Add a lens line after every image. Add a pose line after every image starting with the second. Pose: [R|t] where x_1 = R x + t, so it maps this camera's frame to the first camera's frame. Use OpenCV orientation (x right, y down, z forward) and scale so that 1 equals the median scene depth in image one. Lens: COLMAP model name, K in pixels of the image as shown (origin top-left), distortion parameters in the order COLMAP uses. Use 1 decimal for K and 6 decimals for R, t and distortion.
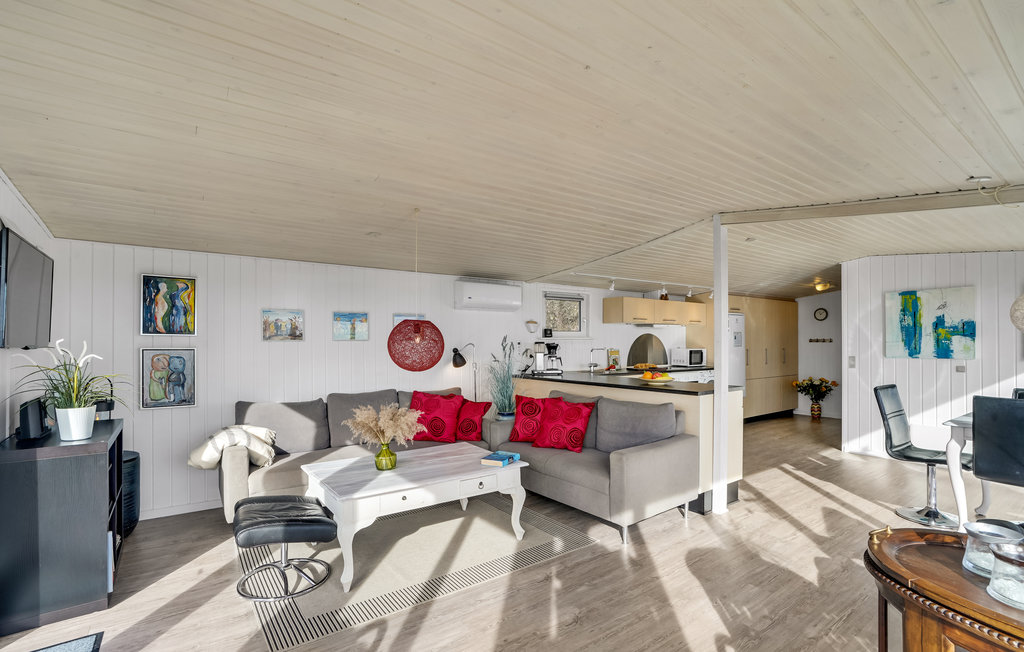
lens RADIAL K [[491.3, 0, 495.3], [0, 491.3, 347.8], [0, 0, 1]] dist [-0.030207, 0.000764]
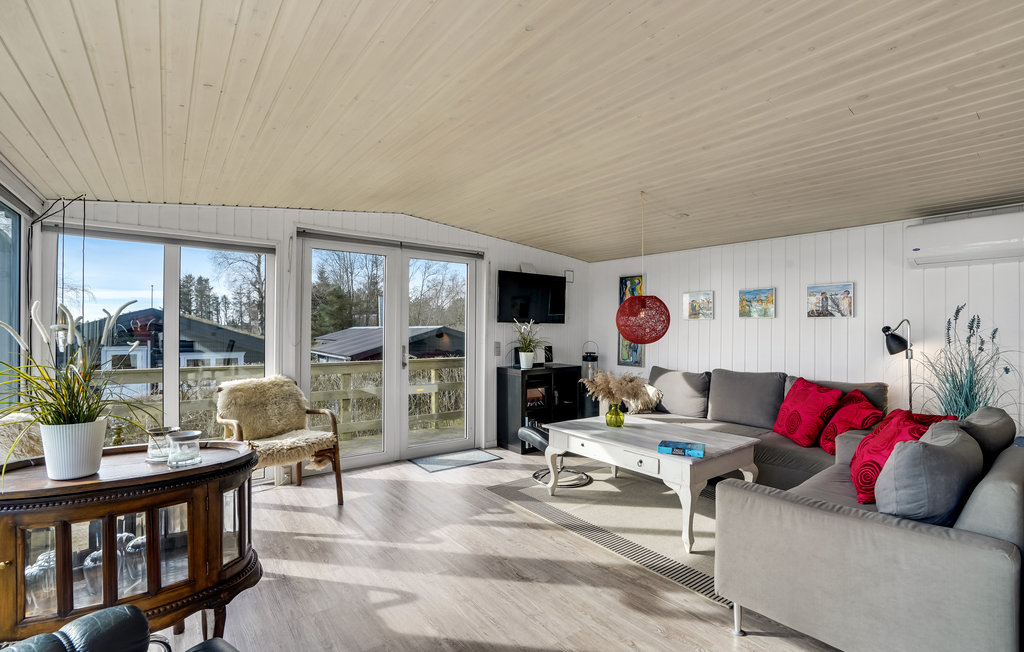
lens RADIAL K [[473.7, 0, 502.2], [0, 473.7, 325.4], [0, 0, 1]] dist [-0.062192, 0.031440]
pose [[0.010040, -0.002642, -0.999946, 0.404894], [-0.012072, 0.999923, -0.002763, 0.005405], [0.999877, 0.012099, 0.010007, 0.330624]]
